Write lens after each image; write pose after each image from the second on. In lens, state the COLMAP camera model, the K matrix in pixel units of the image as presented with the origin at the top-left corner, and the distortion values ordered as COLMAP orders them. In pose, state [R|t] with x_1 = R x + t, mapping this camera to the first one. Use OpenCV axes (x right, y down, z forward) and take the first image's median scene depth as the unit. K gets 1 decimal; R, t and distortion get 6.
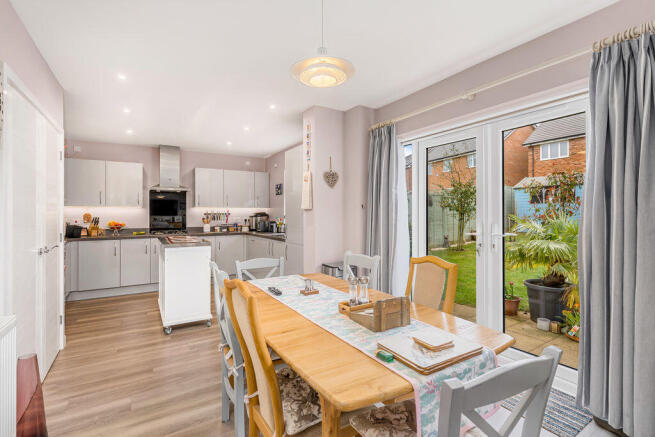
lens RADIAL K [[302.4, 0, 329.3], [0, 302.4, 216.1], [0, 0, 1]] dist [-0.001057, -0.000482]
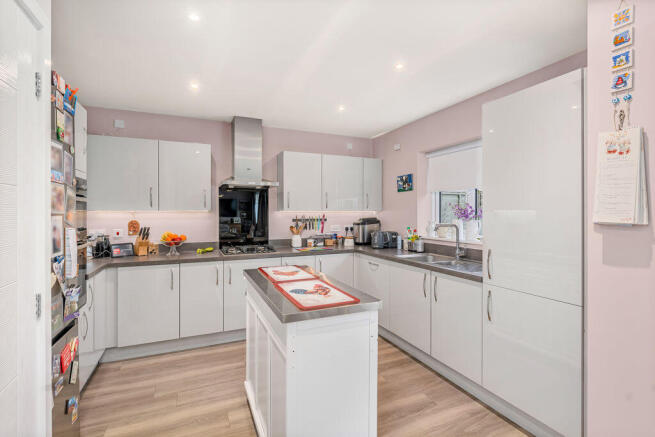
lens RADIAL K [[302.4, 0, 325.0], [0, 302.4, 211.9], [0, 0, 1]] dist [-0.001057, -0.000482]
pose [[0.989552, 0.003519, -0.144131, -0.258966], [-0.004630, 0.999962, -0.007376, -0.022029], [0.144100, 0.007966, 0.989531, 0.360448]]
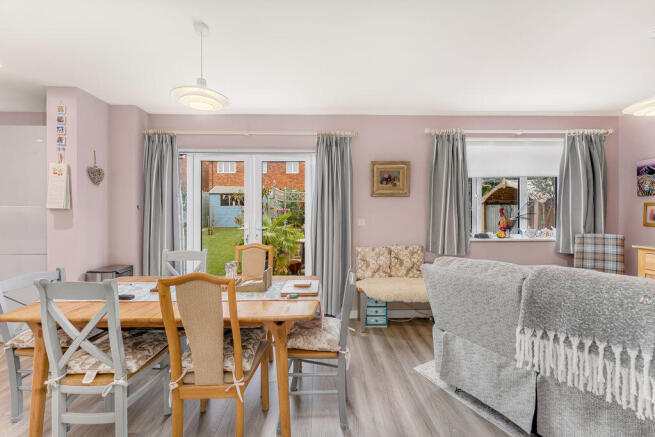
lens RADIAL K [[254.0, 0, 330.2], [0, 254.0, 216.5], [0, 0, 1]] dist [-0.004262, -0.000275]
pose [[0.516171, -0.008082, 0.856448, -0.183380], [0.002821, 0.999966, 0.007736, -0.003055], [-0.856481, -0.001577, 0.516176, 0.009152]]
